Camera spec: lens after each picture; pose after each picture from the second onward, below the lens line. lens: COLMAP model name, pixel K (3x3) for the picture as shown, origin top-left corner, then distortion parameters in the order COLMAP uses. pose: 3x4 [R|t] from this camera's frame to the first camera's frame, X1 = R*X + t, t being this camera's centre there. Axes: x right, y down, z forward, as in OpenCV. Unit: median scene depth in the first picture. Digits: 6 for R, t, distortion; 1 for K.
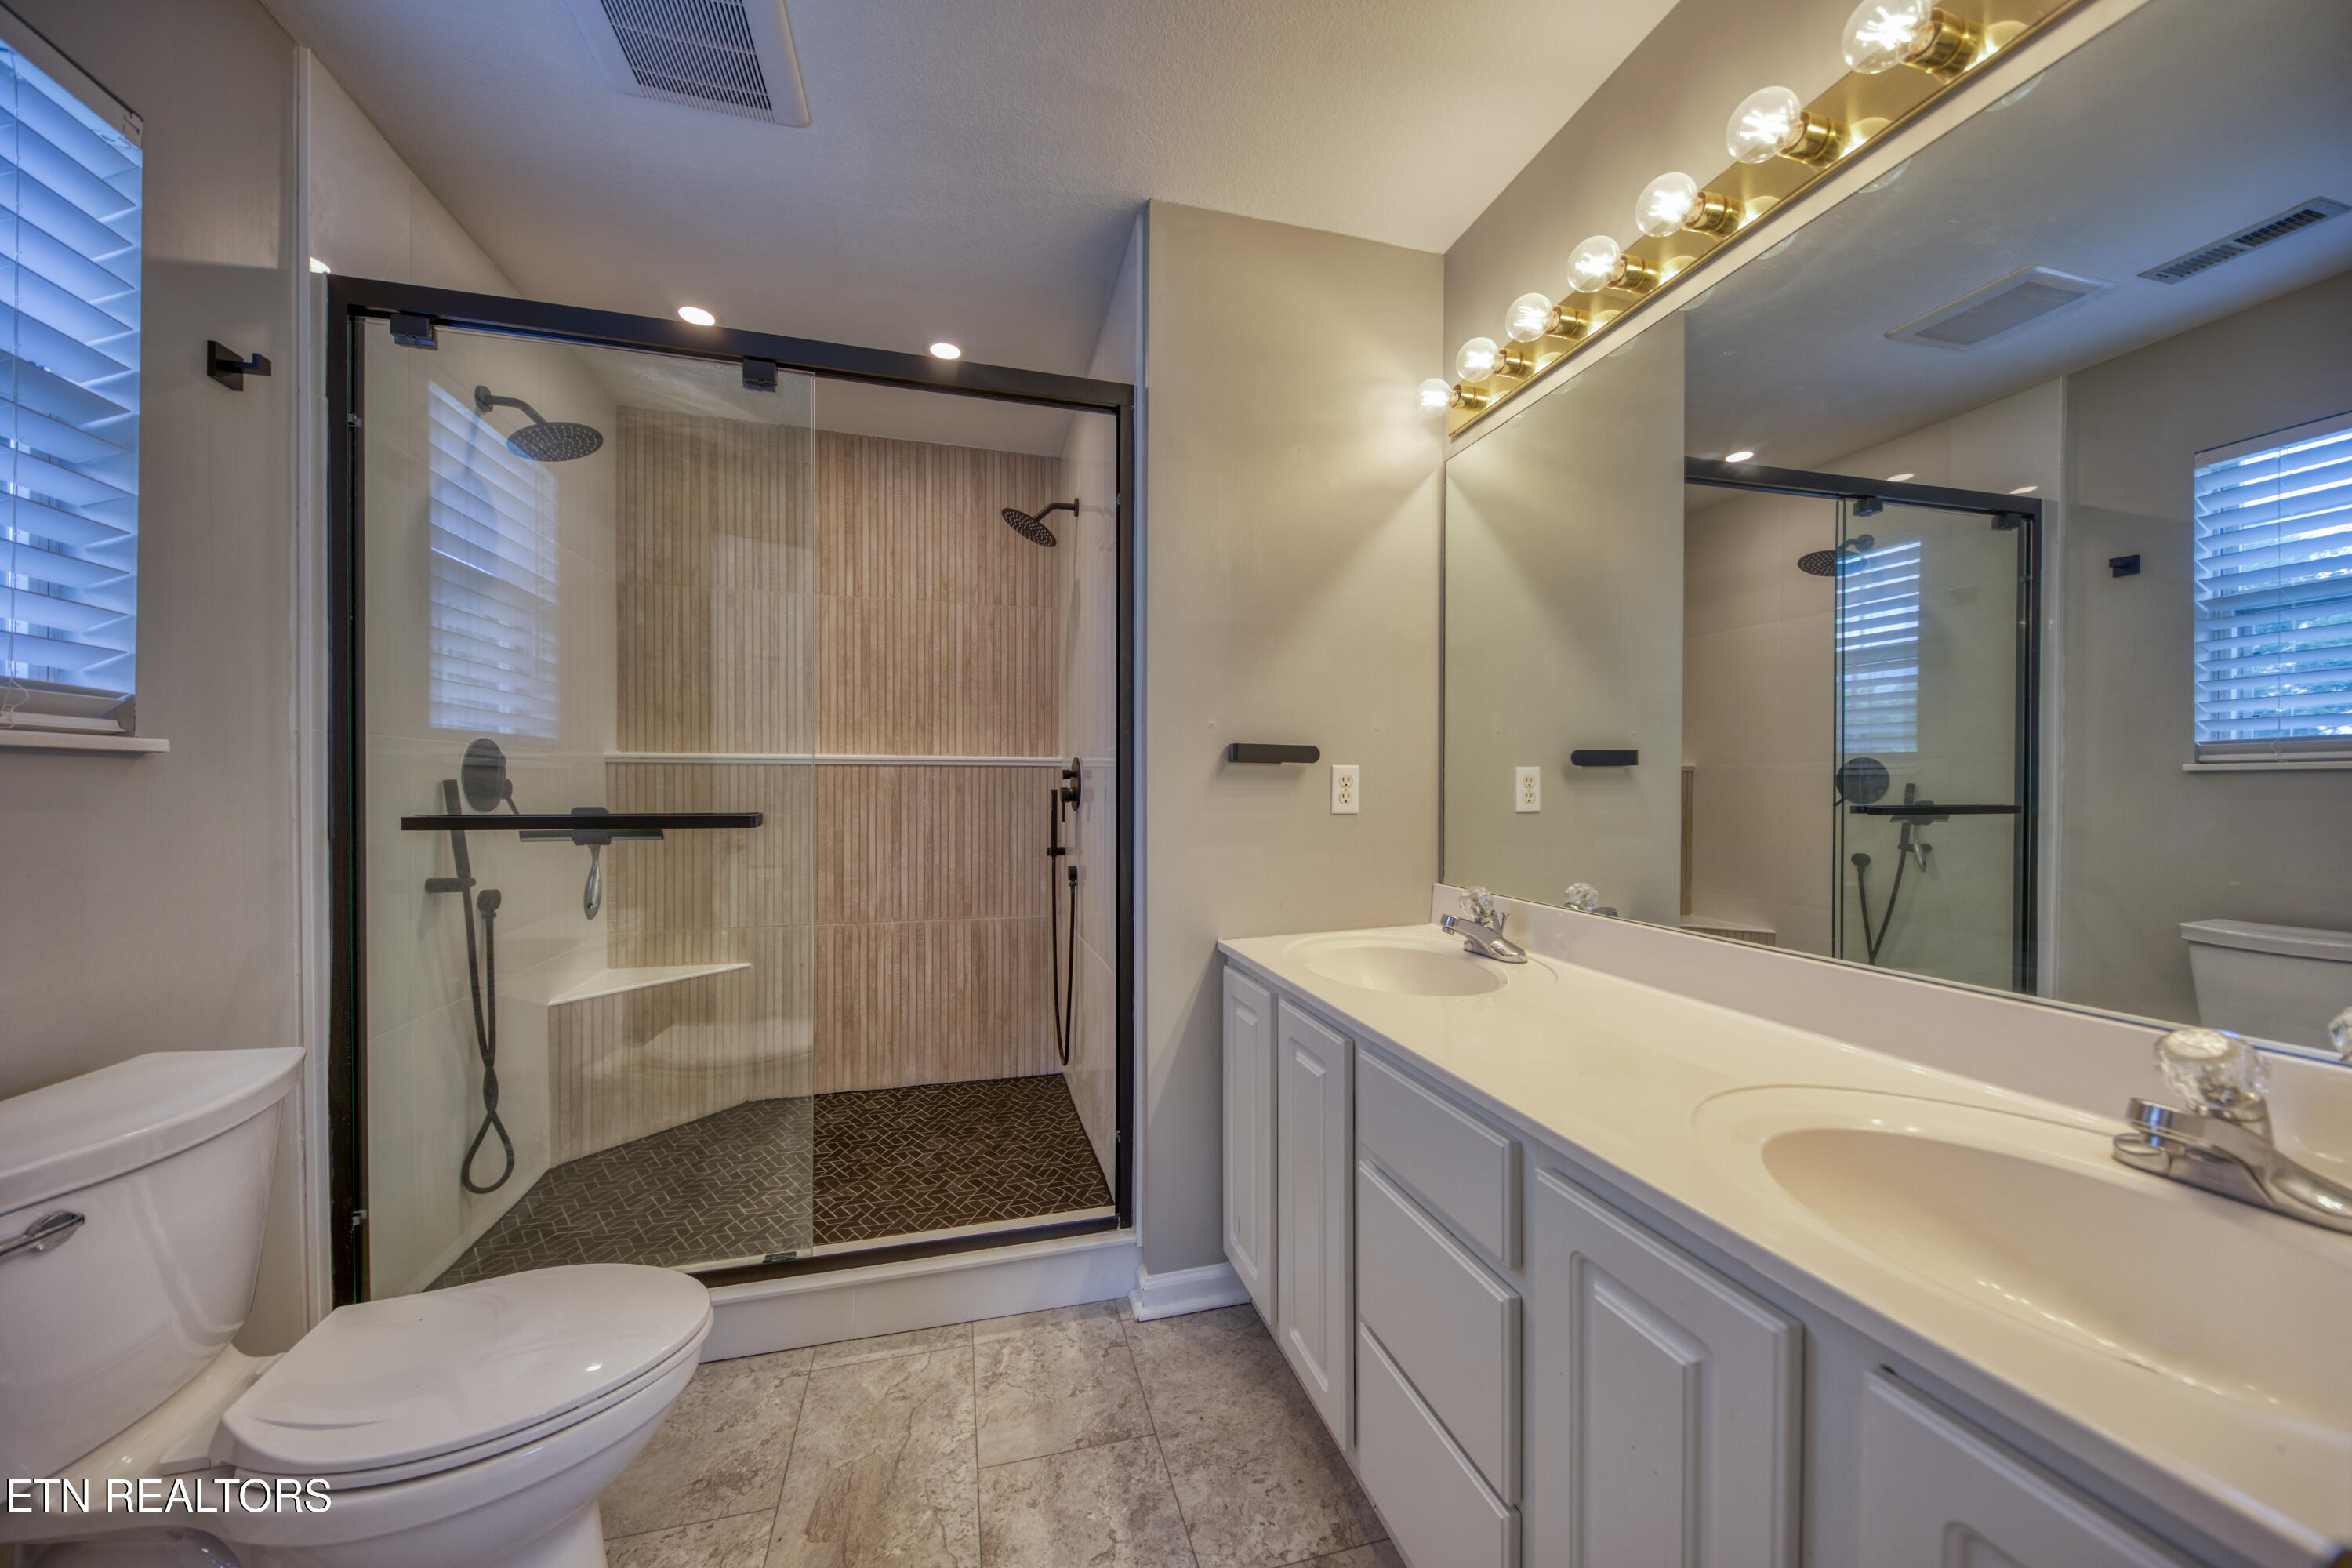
lens RADIAL K [[837.4, 0, 1213.7], [0, 837.4, 792.2], [0, 0, 1]] dist [0.014585, -0.004524]
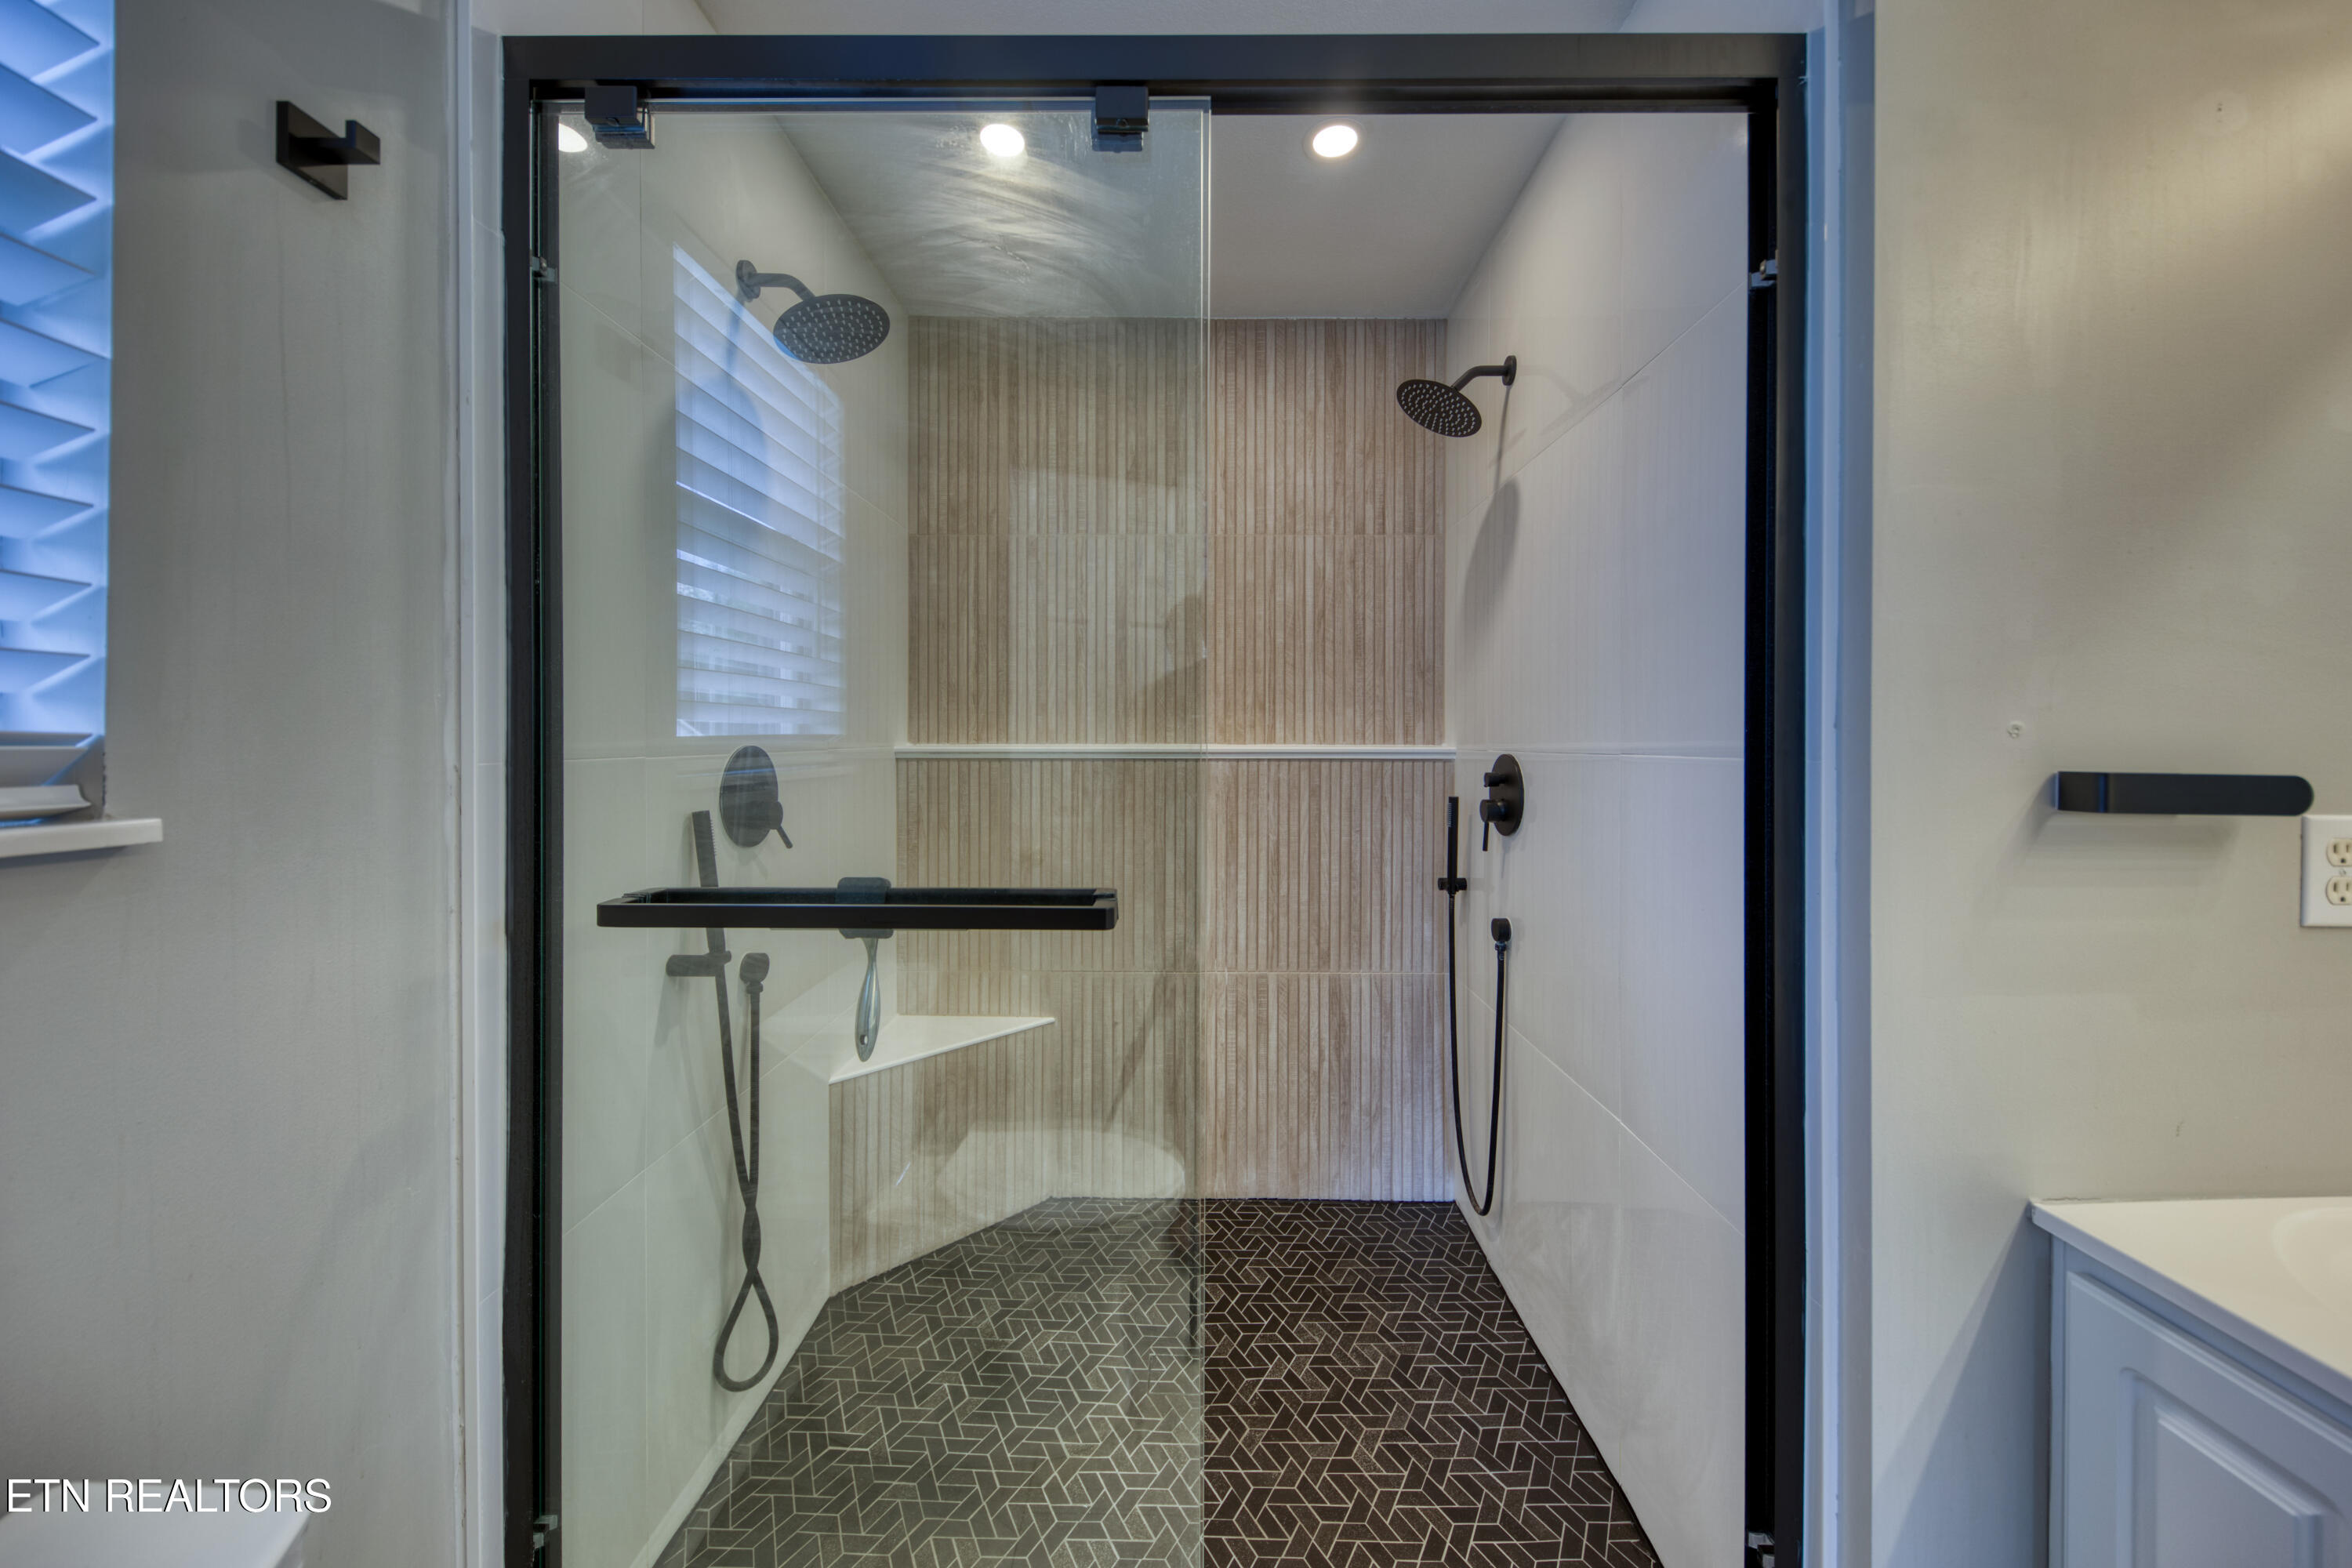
lens RADIAL K [[837.4, 0, 1199.1], [0, 837.4, 743.1], [0, 0, 1]] dist [0.014585, -0.004524]
pose [[0.958136, 0.002888, -0.286300, -0.206169], [-0.002631, 0.999996, 0.001284, -0.049831], [0.286303, -0.000477, 0.958139, 0.302966]]
